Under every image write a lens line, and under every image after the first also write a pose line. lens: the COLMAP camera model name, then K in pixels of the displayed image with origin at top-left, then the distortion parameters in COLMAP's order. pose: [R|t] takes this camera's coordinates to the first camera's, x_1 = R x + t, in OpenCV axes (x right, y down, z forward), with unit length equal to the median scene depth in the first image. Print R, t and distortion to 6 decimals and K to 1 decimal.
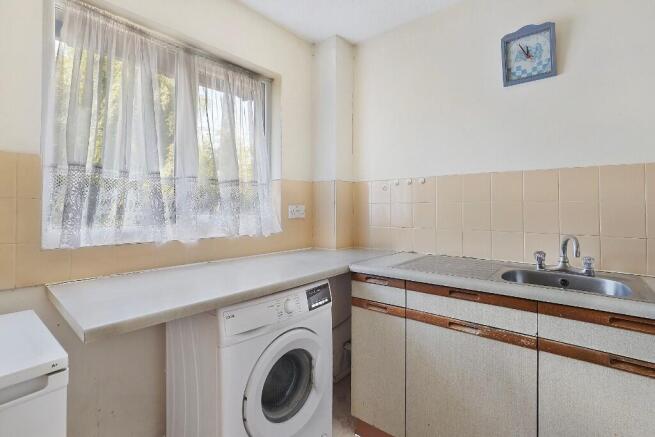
lens RADIAL K [[321.6, 0, 347.9], [0, 321.6, 205.0], [0, 0, 1]] dist [-0.026208, -0.000961]
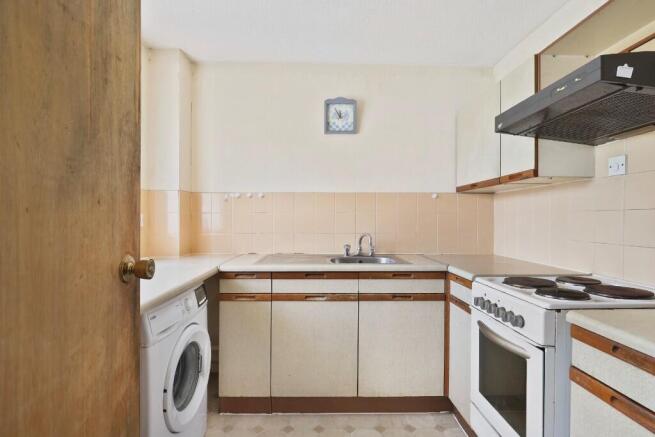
lens RADIAL K [[341.9, 0, 325.5], [0, 341.9, 218.7], [0, 0, 1]] dist [0.000215, 0.000208]
pose [[0.762234, -0.005492, 0.647278, -0.555045], [-0.005629, 0.999870, 0.015113, -0.007644], [-0.647277, -0.015163, 0.762104, -0.212776]]
